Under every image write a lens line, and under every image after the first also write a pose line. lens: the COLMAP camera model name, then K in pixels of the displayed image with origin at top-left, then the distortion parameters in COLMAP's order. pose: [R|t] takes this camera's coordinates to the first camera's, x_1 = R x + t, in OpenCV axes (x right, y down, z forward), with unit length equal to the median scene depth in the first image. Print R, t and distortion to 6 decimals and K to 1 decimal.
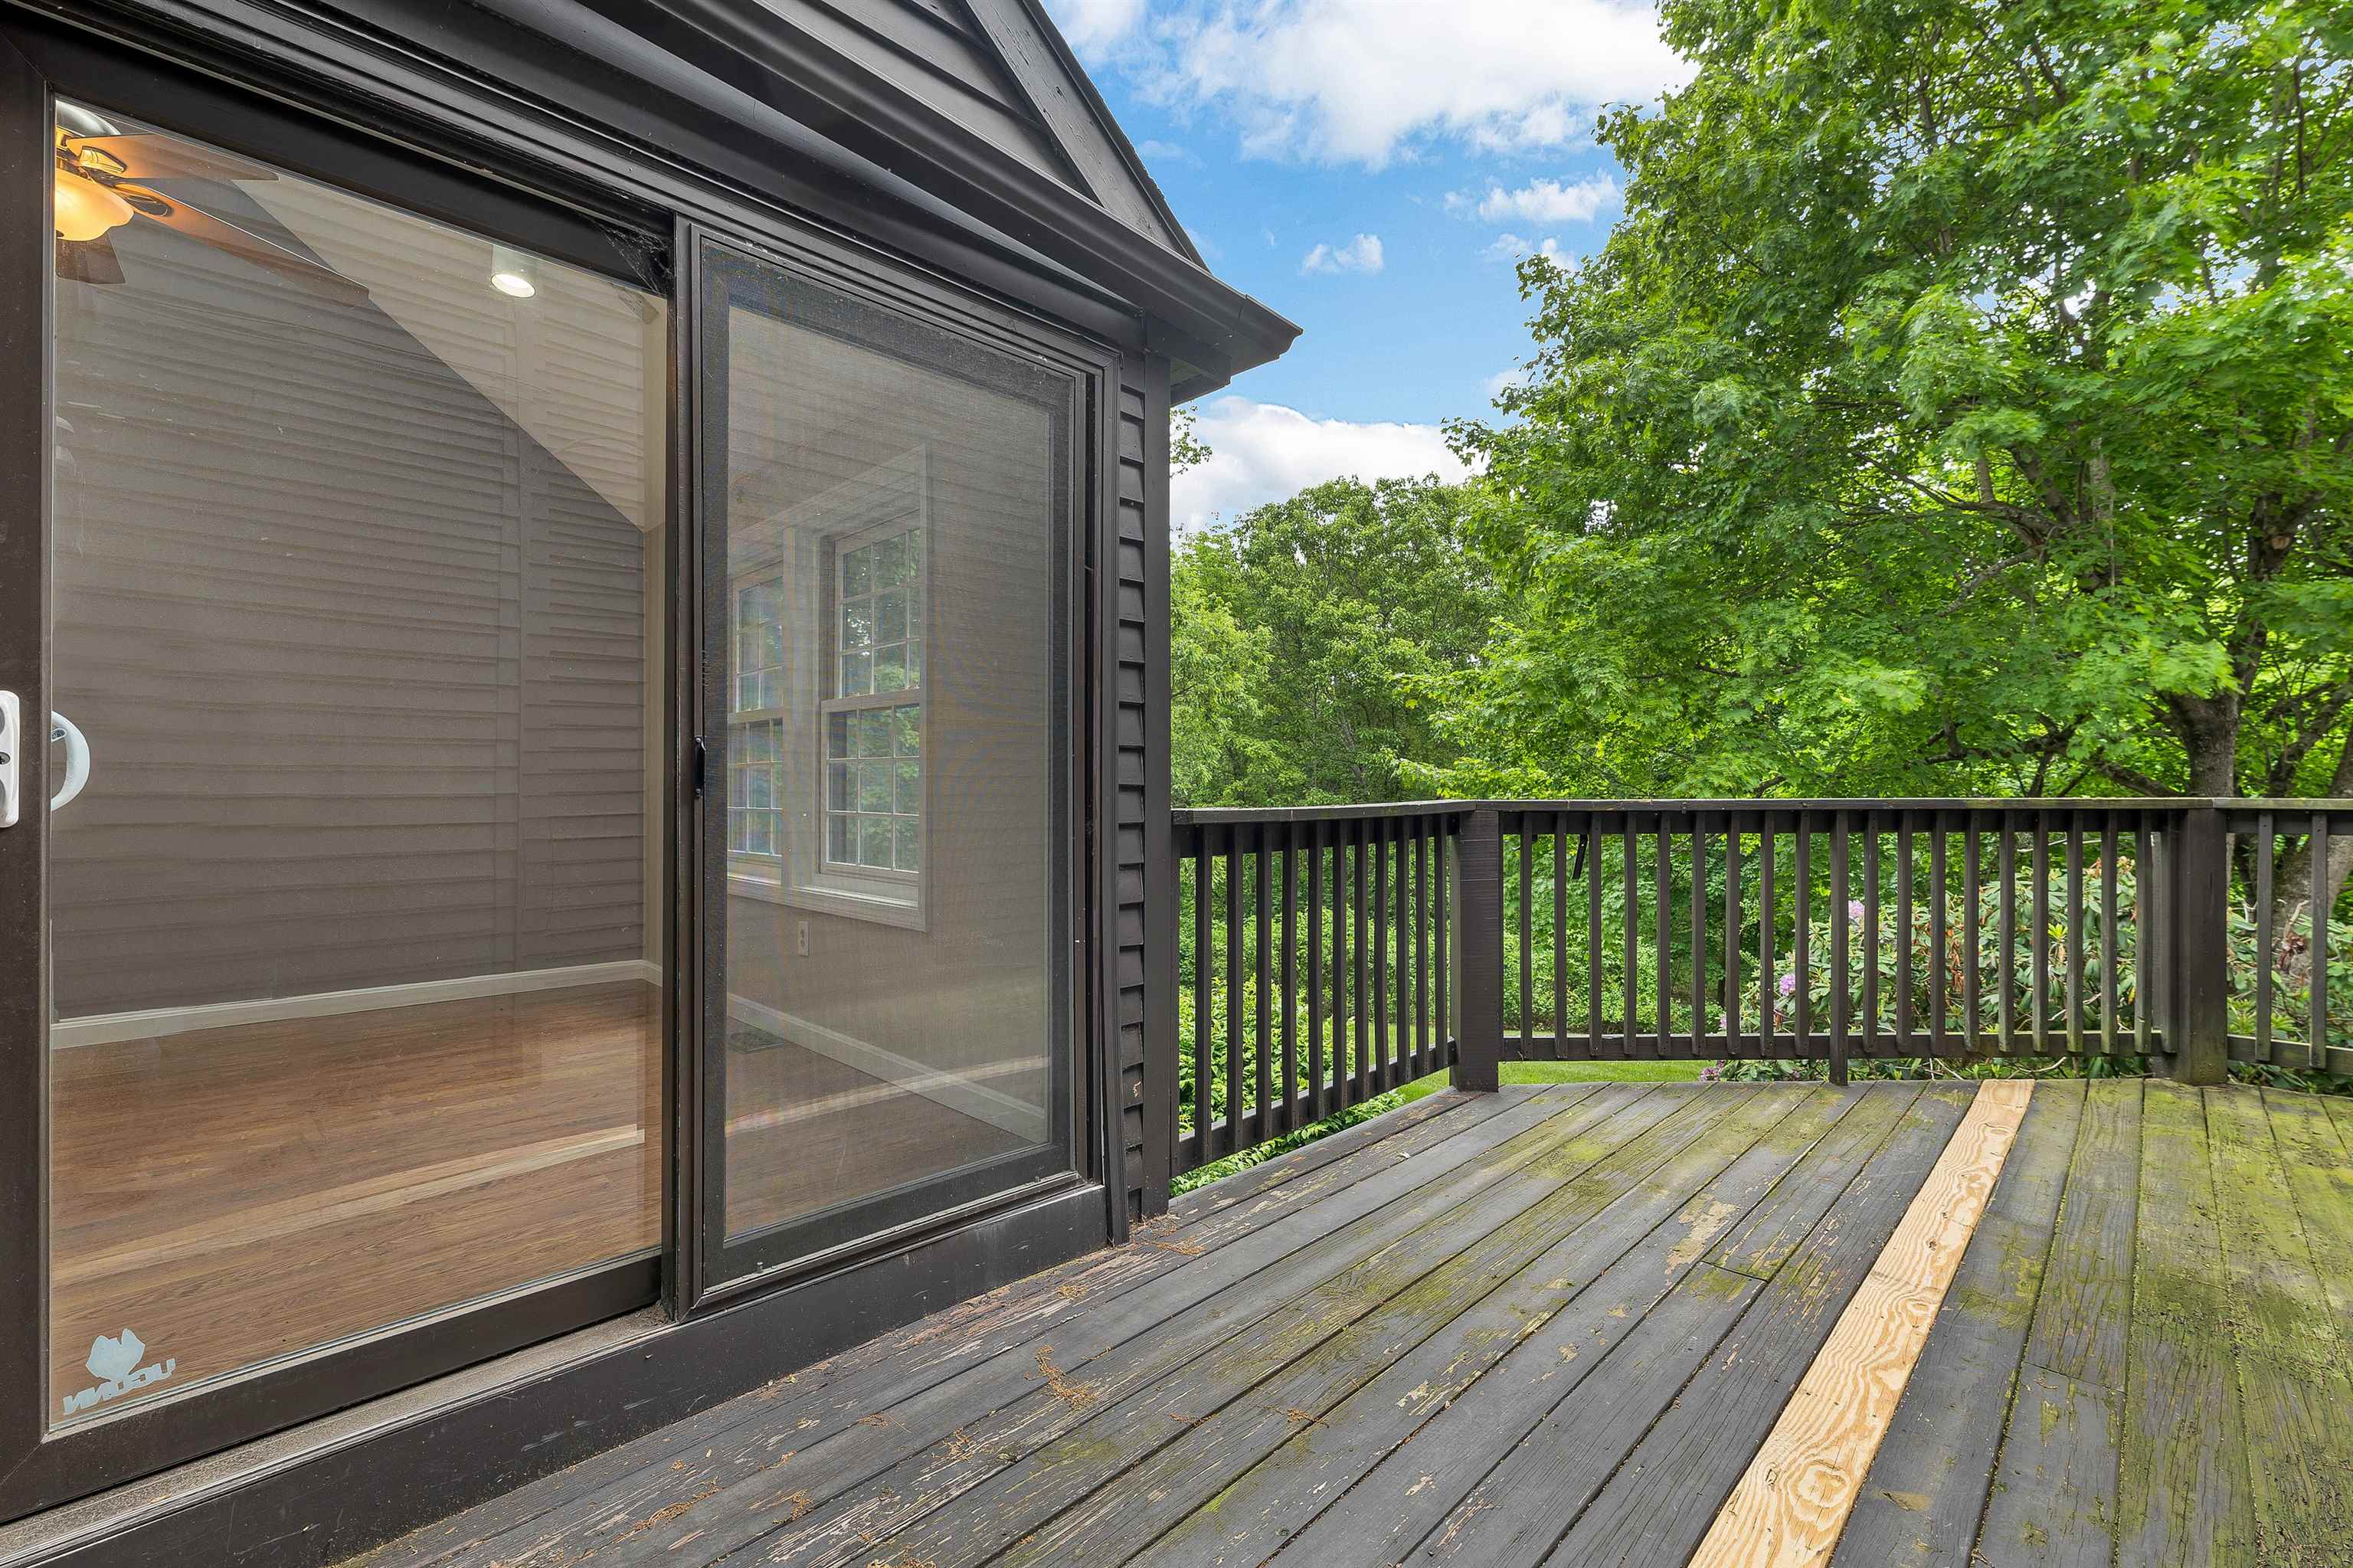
lens RADIAL K [[998.5, 0, 1176.5], [0, 998.5, 784.0], [0, 0, 1]] dist [0.002111, 0.000105]
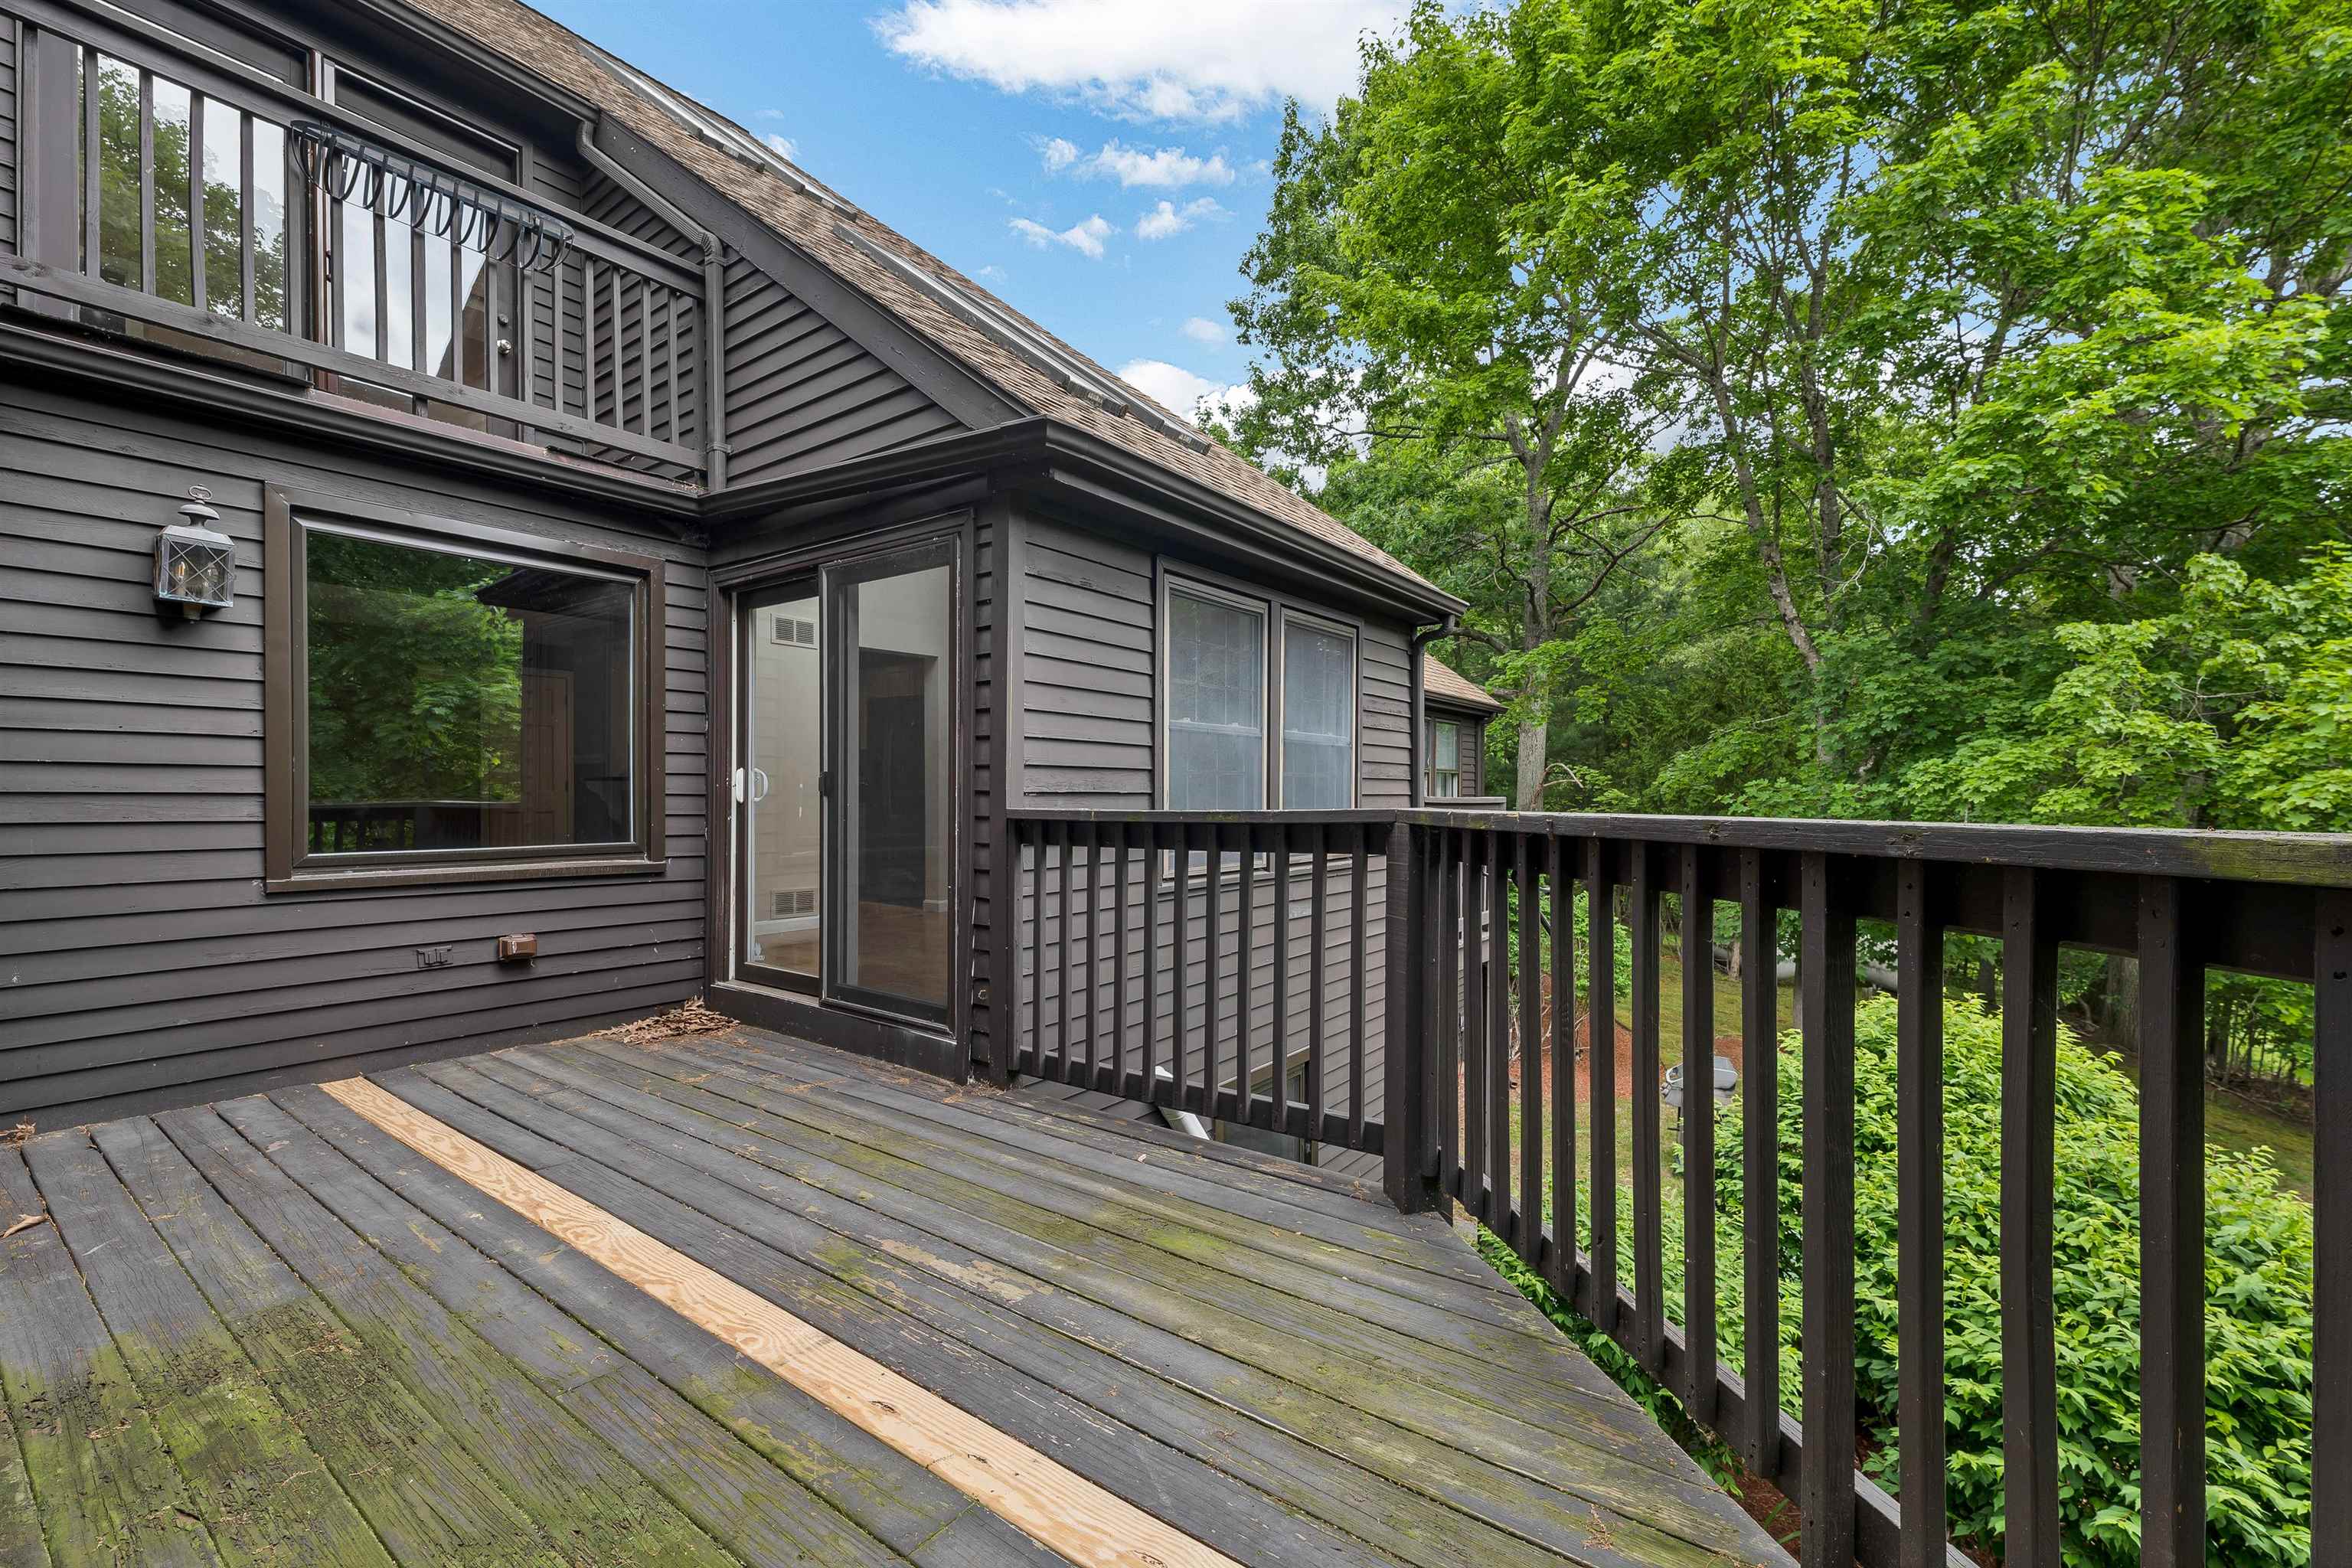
lens RADIAL K [[992.7, 0, 1180.9], [0, 992.7, 809.0], [0, 0, 1]] dist [0.001711, -0.000087]
pose [[0.142627, 0.015990, -0.989647, 1.126424], [0.004677, 0.999847, 0.016829, 0.003402], [0.989765, -0.007029, 0.142530, 0.831340]]
